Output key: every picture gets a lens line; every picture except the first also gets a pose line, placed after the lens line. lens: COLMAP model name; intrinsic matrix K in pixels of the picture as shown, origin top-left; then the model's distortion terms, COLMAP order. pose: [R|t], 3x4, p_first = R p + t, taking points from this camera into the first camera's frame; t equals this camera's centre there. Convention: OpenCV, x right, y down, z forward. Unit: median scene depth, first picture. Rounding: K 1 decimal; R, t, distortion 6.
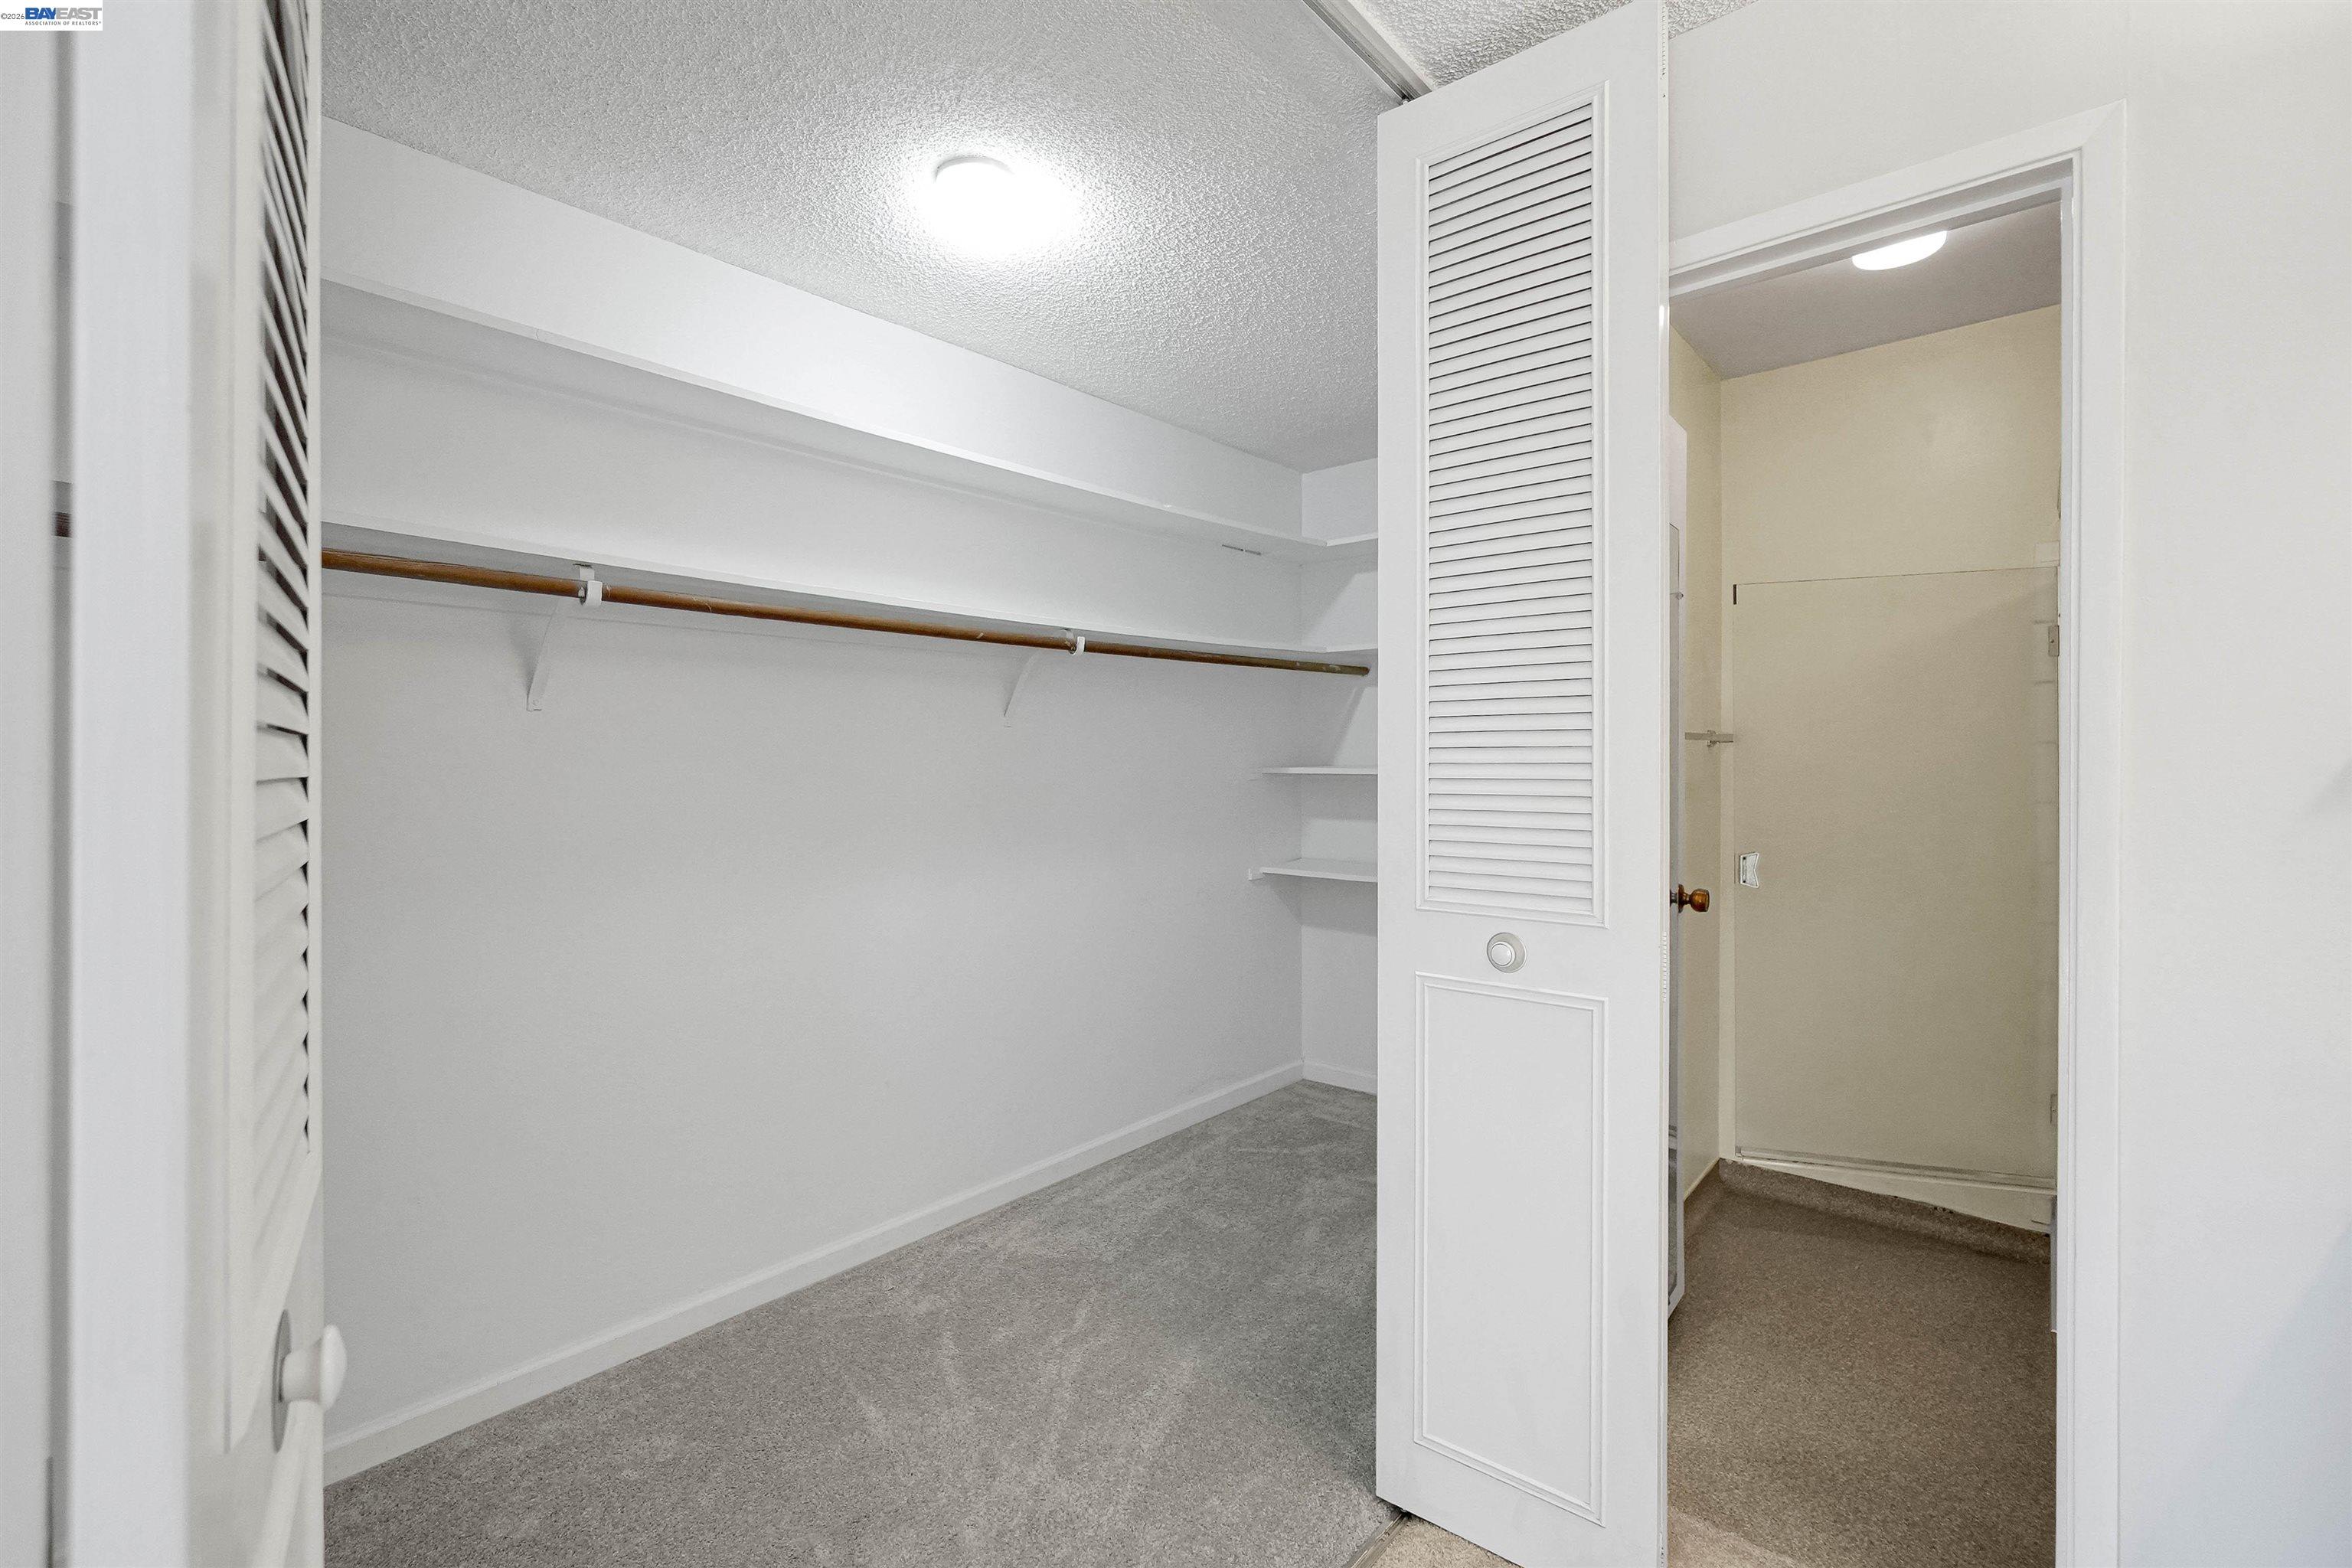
lens RADIAL K [[1011.5, 0, 1176.0], [0, 1011.5, 784.0], [0, 0, 1]] dist [-0.000338, 0.000138]
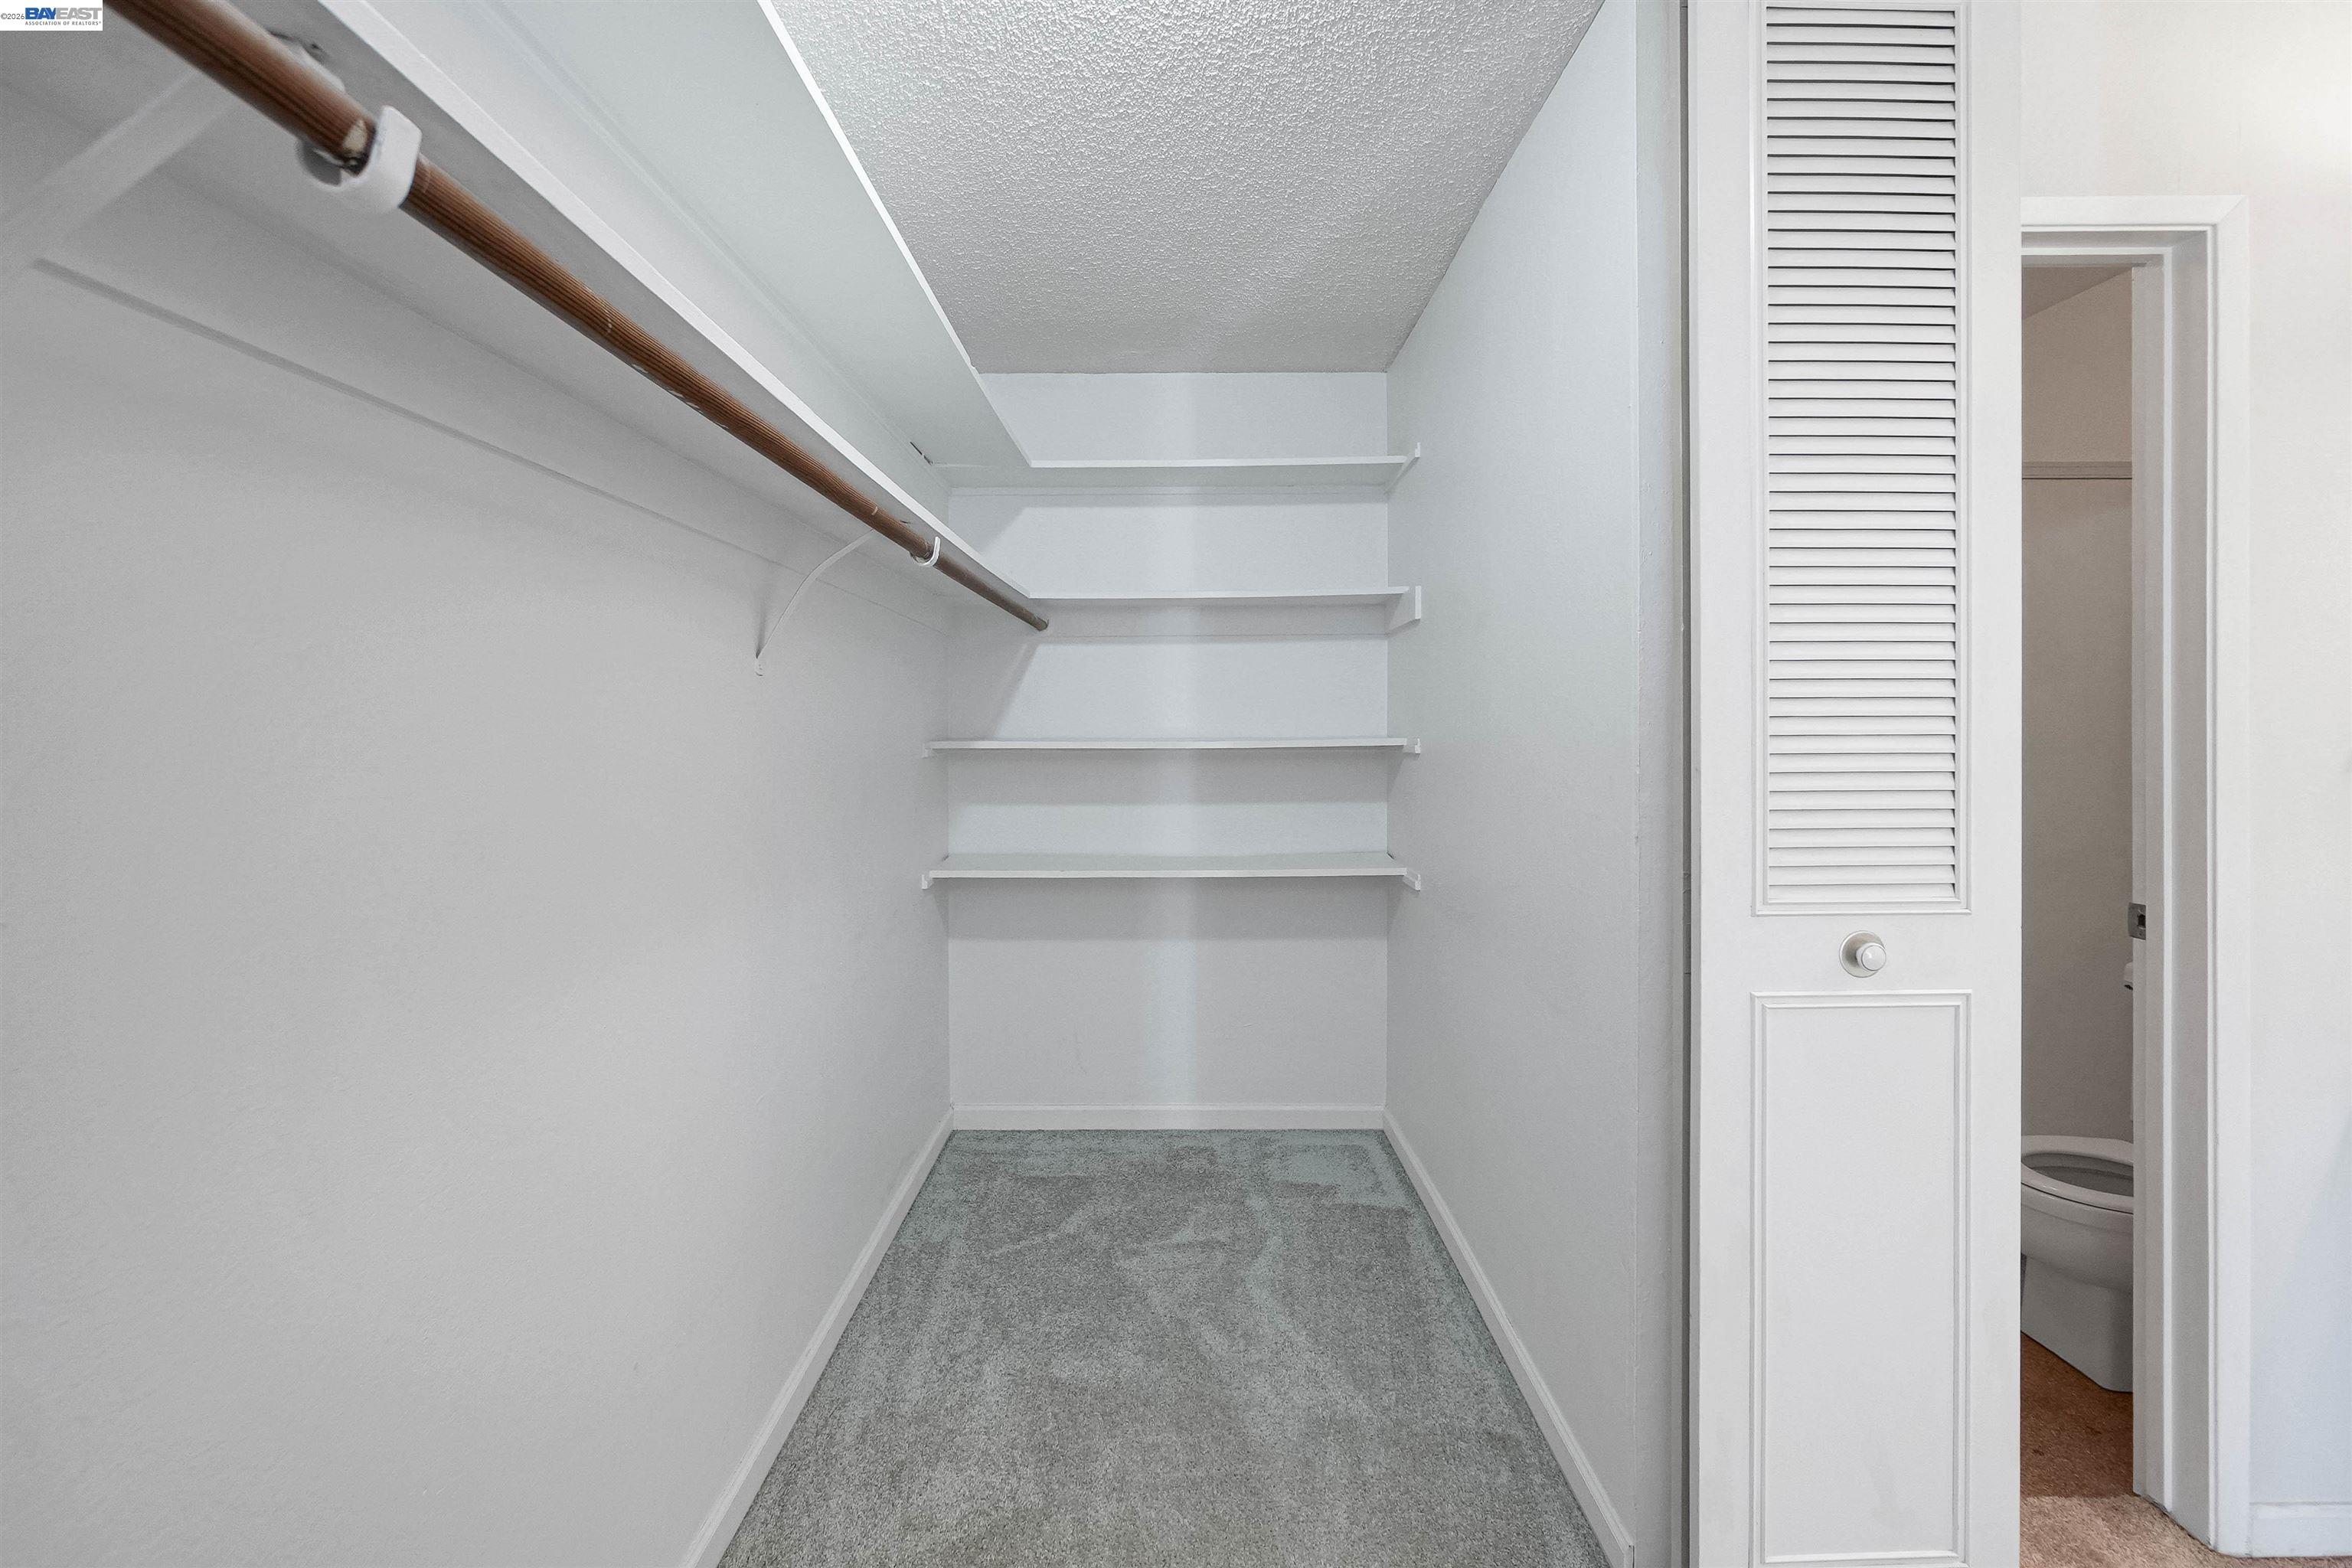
lens RADIAL K [[1017.7, 0, 1177.6], [0, 1017.7, 744.3], [0, 0, 1]] dist [-0.001559, 0.001504]
pose [[0.763823, -0.006151, 0.645397, -0.359263], [0.013587, 0.999886, -0.006550, -0.007248], [-0.645283, 0.013772, 0.763819, 0.380371]]
